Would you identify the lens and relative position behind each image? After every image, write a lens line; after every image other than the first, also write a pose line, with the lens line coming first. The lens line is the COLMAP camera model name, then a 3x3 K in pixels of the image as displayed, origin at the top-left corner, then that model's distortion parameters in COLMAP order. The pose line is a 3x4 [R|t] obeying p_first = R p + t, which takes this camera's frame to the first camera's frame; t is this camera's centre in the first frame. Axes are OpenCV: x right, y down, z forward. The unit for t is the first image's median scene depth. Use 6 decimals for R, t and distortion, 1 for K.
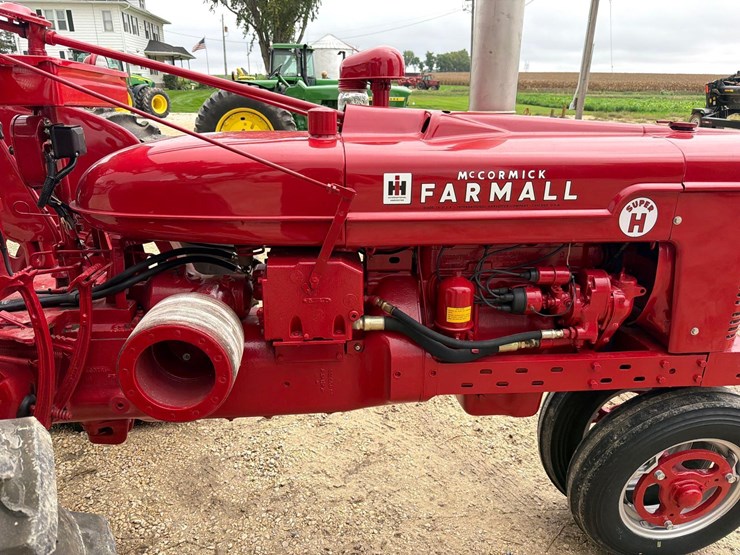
lens RADIAL K [[530.4, 0, 371.3], [0, 530.4, 271.9], [0, 0, 1]] dist [0.053789, -0.057971]
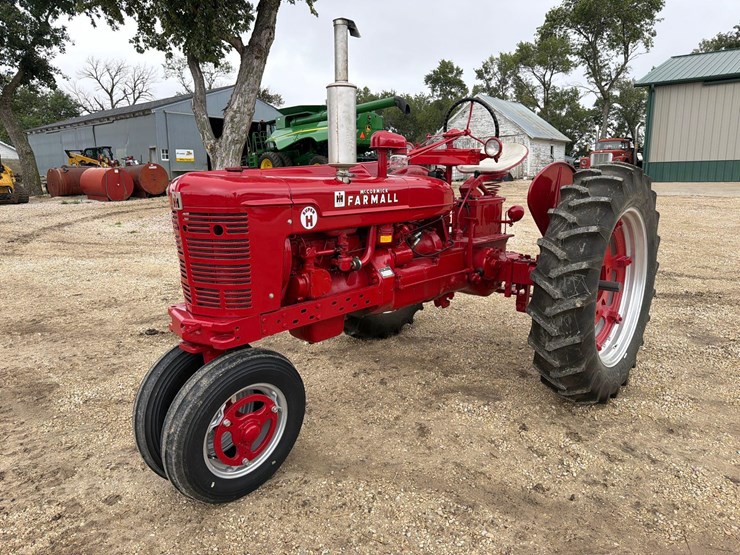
lens RADIAL K [[526.7, 0, 361.0], [0, 526.7, 276.2], [0, 0, 1]] dist [0.075891, -0.104616]
pose [[0.744806, -0.142437, 0.651901, -1.212684], [0.224700, 0.973433, -0.044032, 0.229579], [-0.628310, 0.179277, 0.757025, -0.504600]]
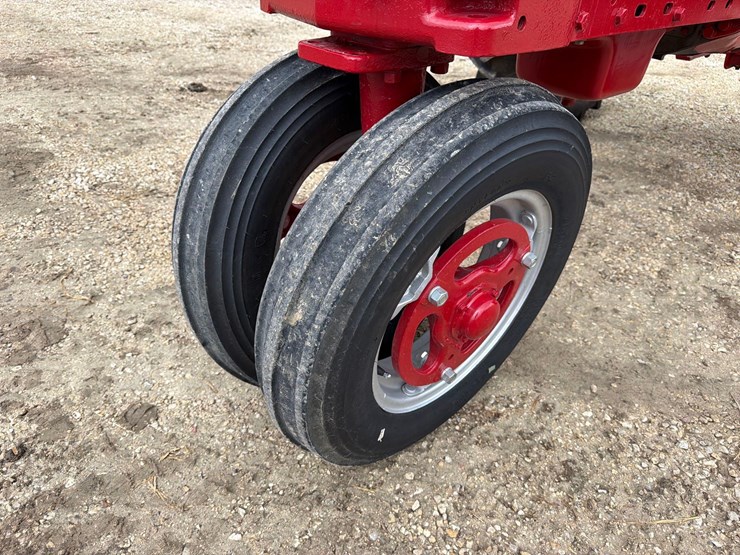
lens RADIAL K [[536.5, 0, 364.9], [0, 536.5, 278.8], [0, 0, 1]] dist [-0.014486, -0.006752]
pose [[0.802652, -0.293420, 0.519283, -0.851032], [0.147912, 0.941351, 0.303282, 0.307954], [-0.577816, -0.166622, 0.798978, 0.730157]]
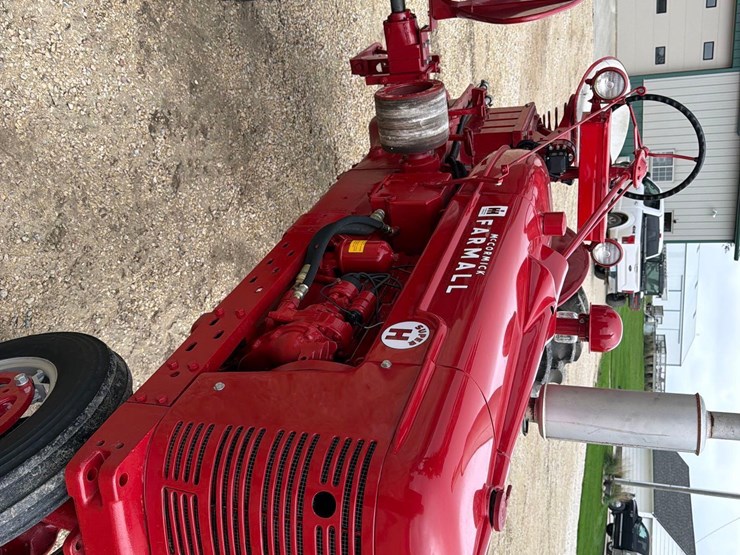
lens RADIAL K [[697.3, 0, 366.9], [0, 697.3, 277.4], [0, 0, 1]] dist [0.167229, -0.319993]
pose [[-0.318602, 0.402317, -0.858274, 1.478319], [-0.930333, -0.306180, 0.201829, -0.249017], [-0.181587, 0.862783, 0.471838, 0.442004]]
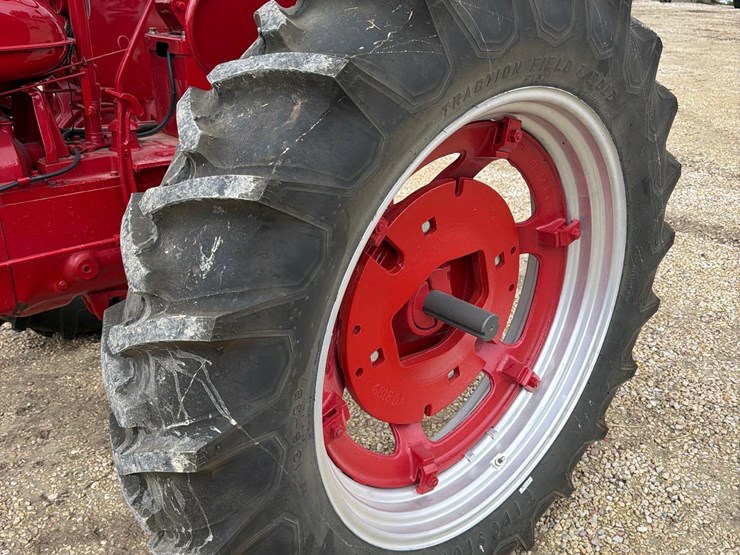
lens RADIAL K [[697.3, 0, 366.9], [0, 697.3, 277.4], [0, 0, 1]] dist [0.167229, -0.319993]
pose [[0.806620, -0.233446, 0.543017, 0.616582], [0.189036, 0.972337, 0.137211, 0.175612], [-0.560027, -0.008027, 0.828436, -0.173846]]
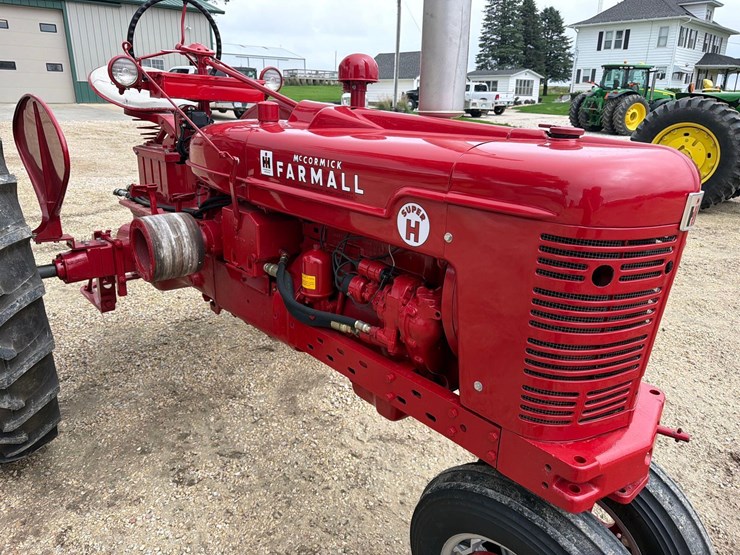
lens RADIAL K [[530.4, 0, 371.3], [0, 530.4, 271.9], [0, 0, 1]] dist [0.053789, -0.057971]
pose [[0.602248, 0.250406, -0.758020, 1.221995], [-0.270641, 0.957344, 0.101227, -0.101896], [0.751033, 0.144188, 0.644329, 0.387204]]
